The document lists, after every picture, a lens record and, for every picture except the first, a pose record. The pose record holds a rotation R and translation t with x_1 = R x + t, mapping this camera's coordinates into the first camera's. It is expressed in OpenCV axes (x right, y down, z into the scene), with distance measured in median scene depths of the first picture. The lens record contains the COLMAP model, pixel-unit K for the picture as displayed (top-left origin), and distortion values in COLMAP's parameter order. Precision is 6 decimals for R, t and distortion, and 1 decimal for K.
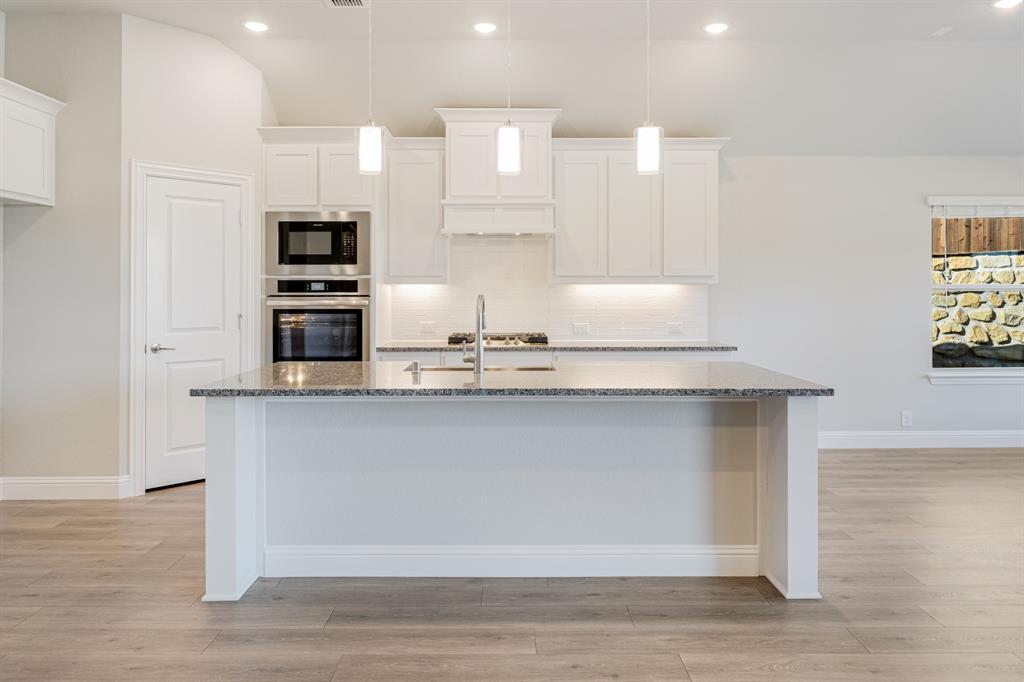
lens RADIAL K [[694.9, 0, 512.0], [0, 694.9, 288.6], [0, 0, 1]] dist [0.000134, -0.000821]
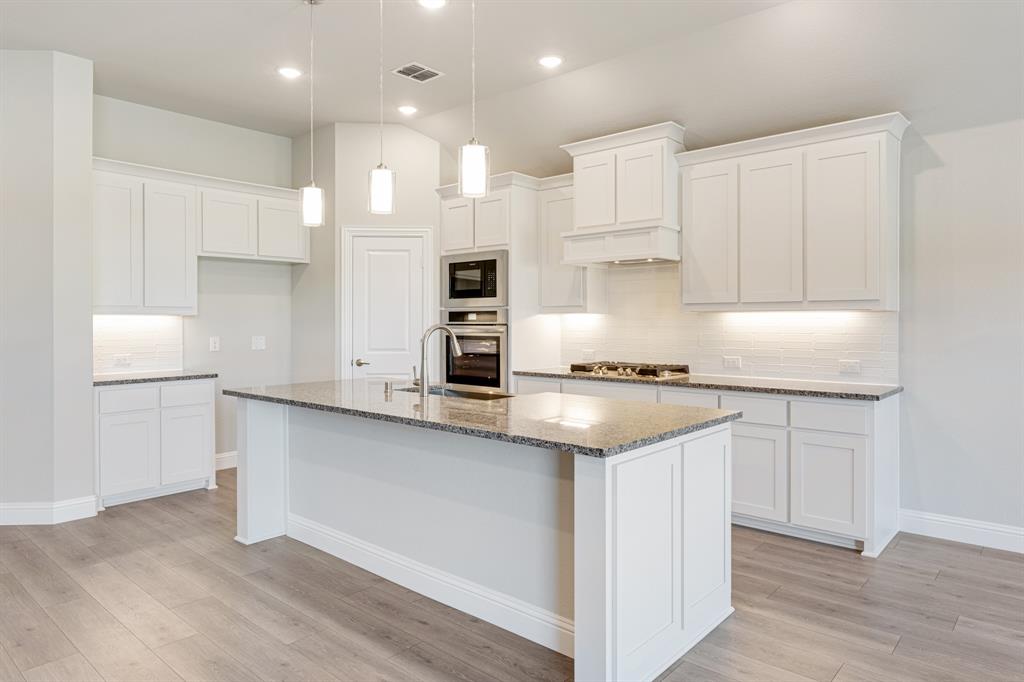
lens RADIAL K [[641.4, 0, 509.5], [0, 641.4, 321.1], [0, 0, 1]] dist [-0.001508, -0.000447]
pose [[0.744447, -0.000278, -0.667681, 0.490657], [0.004067, 0.999983, 0.004119, 0.000234], [0.667669, -0.005782, 0.744436, 0.233346]]
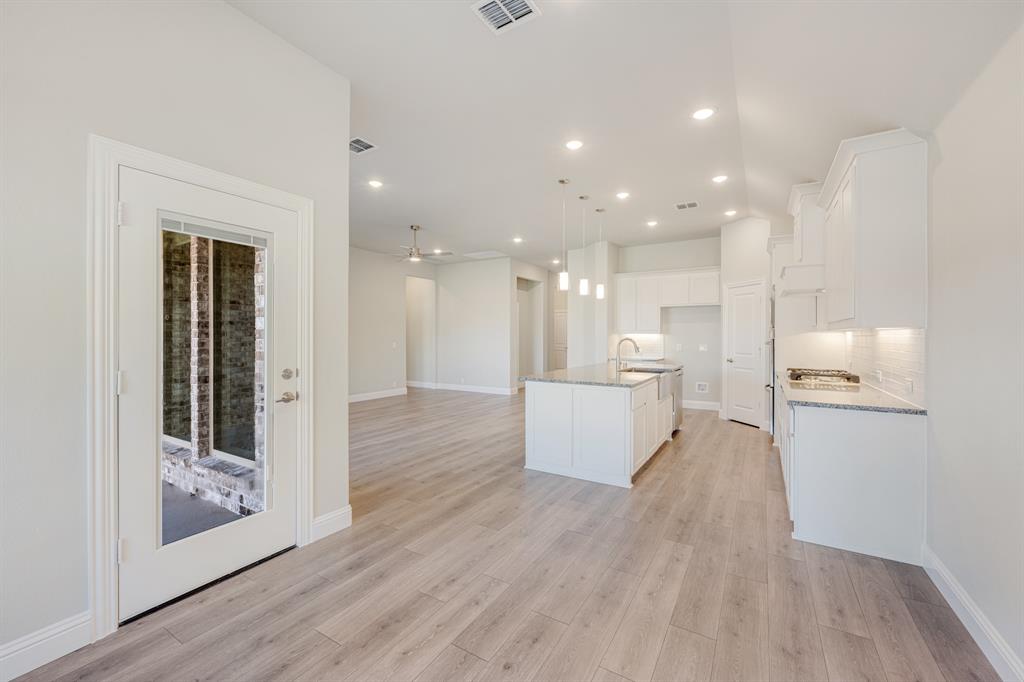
lens RADIAL K [[407.5, 0, 511.4], [0, 407.5, 342.8], [0, 0, 1]] dist [-0.000197, 0.000149]
pose [[-0.525923, 0.011378, -0.850456, 0.948648], [-0.000086, 0.999910, 0.013431, 0.005224], [0.850532, 0.007137, -0.525875, 0.980713]]
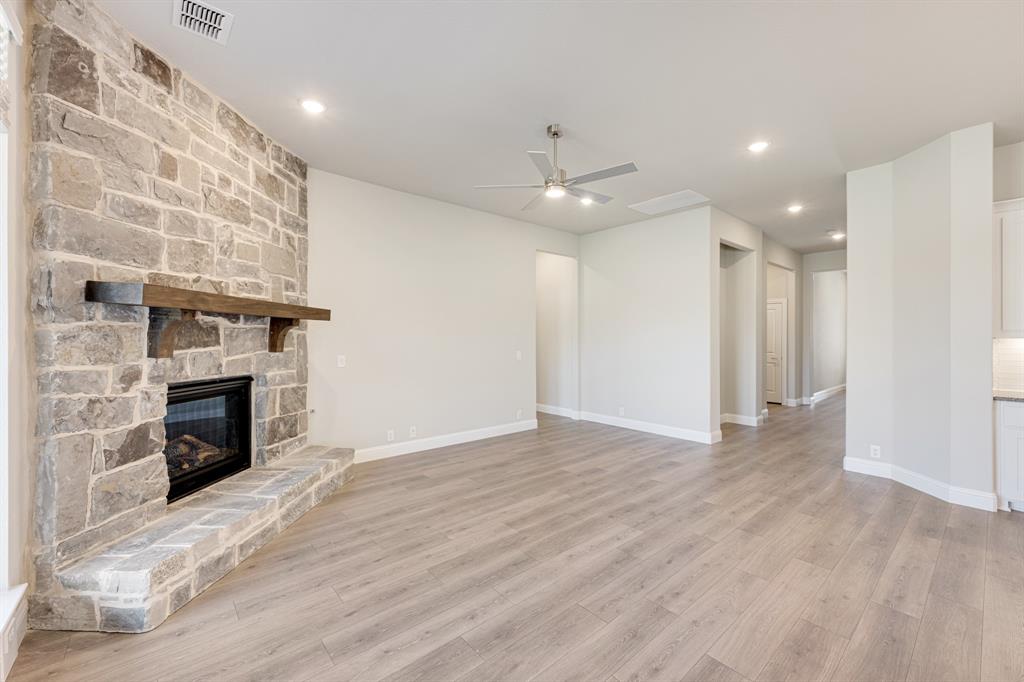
lens RADIAL K [[414.4, 0, 505.1], [0, 414.4, 336.1], [0, 0, 1]] dist [0.000133, 0.000021]
pose [[-0.766424, -0.000594, -0.642334, 0.503119], [0.001418, 0.999996, -0.002618, -0.010528], [0.642333, -0.002917, -0.766420, 0.503899]]
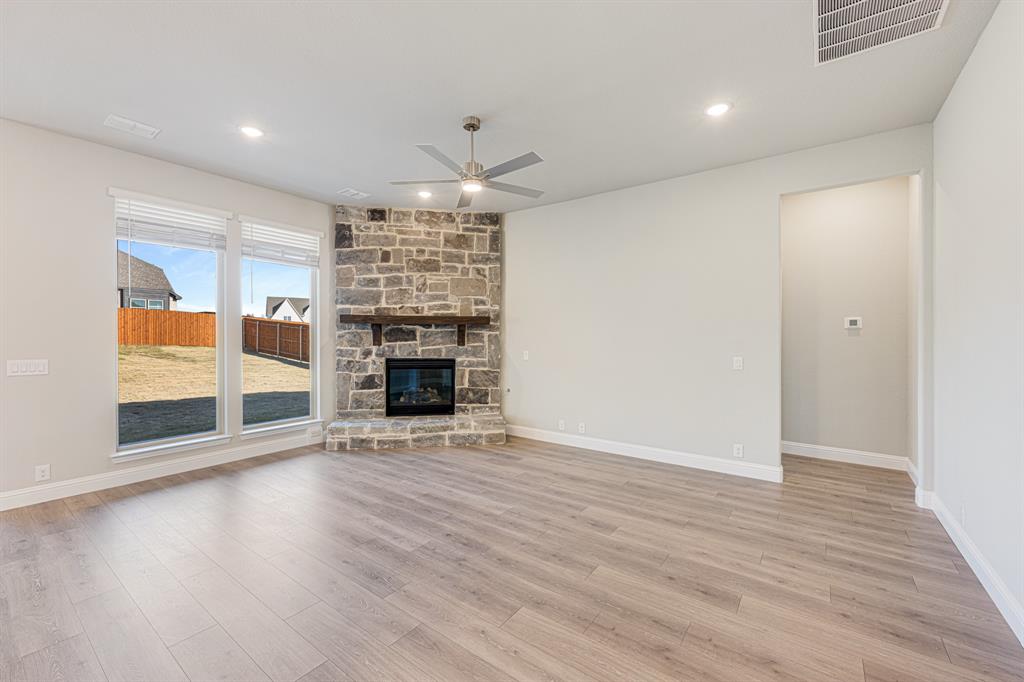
lens RADIAL K [[416.7, 0, 516.5], [0, 416.7, 338.4], [0, 0, 1]] dist [0.000786, 0.000054]
pose [[-0.805037, -0.001319, 0.593223, -0.420286], [-0.000090, 0.999998, 0.002102, -0.008074], [-0.593224, 0.001639, -0.805036, 0.526708]]
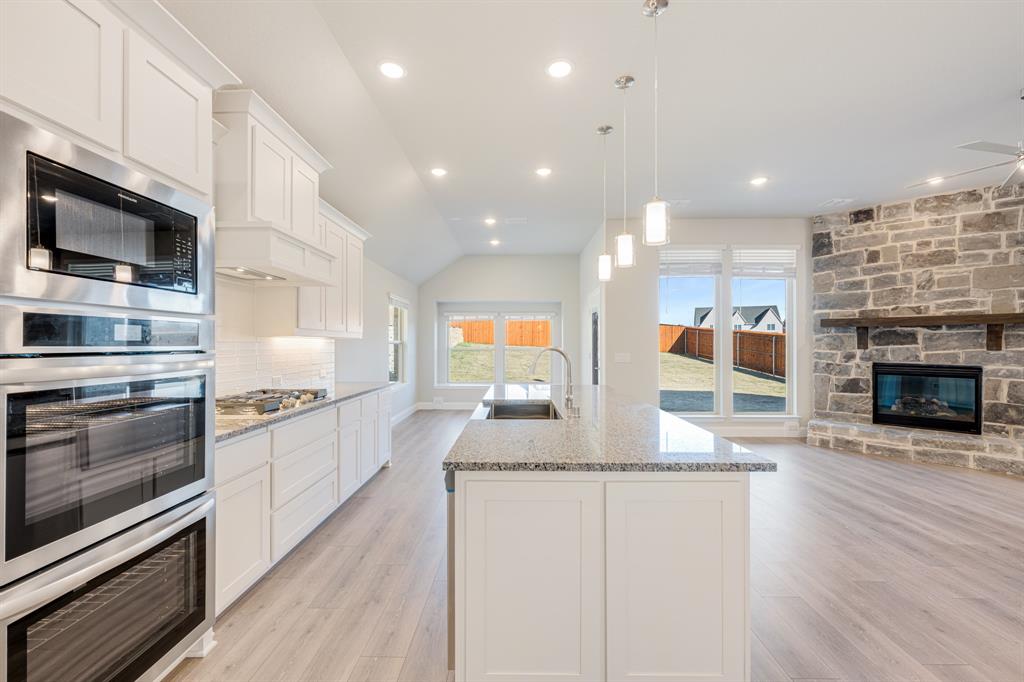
lens RADIAL K [[407.5, 0, 511.4], [0, 407.5, 342.8], [0, 0, 1]] dist [-0.000197, 0.000149]
pose [[0.019822, 0.004854, 0.999792, -0.539481], [-0.002375, 0.999986, -0.004808, 0.004018], [-0.999801, -0.002279, 0.019834, 0.739919]]
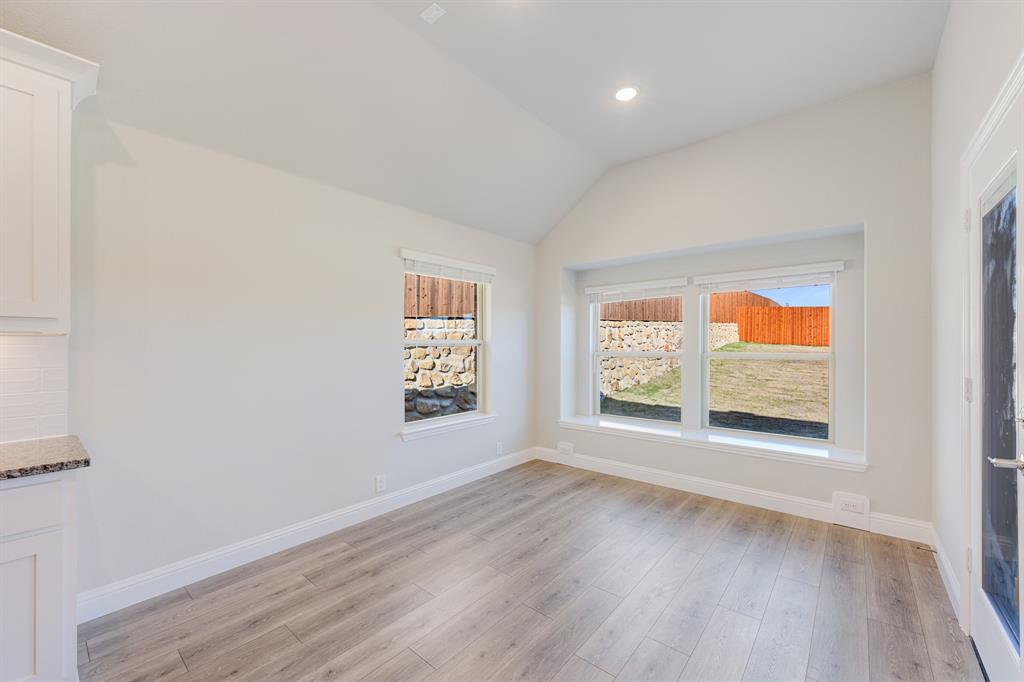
lens RADIAL K [[407.5, 0, 511.4], [0, 407.5, 342.8], [0, 0, 1]] dist [-0.000197, 0.000149]
pose [[0.648456, 0.003784, 0.761242, 0.299537], [0.000057, 0.999987, -0.005020, 0.001466], [-0.761252, 0.003299, 0.648448, 0.579363]]
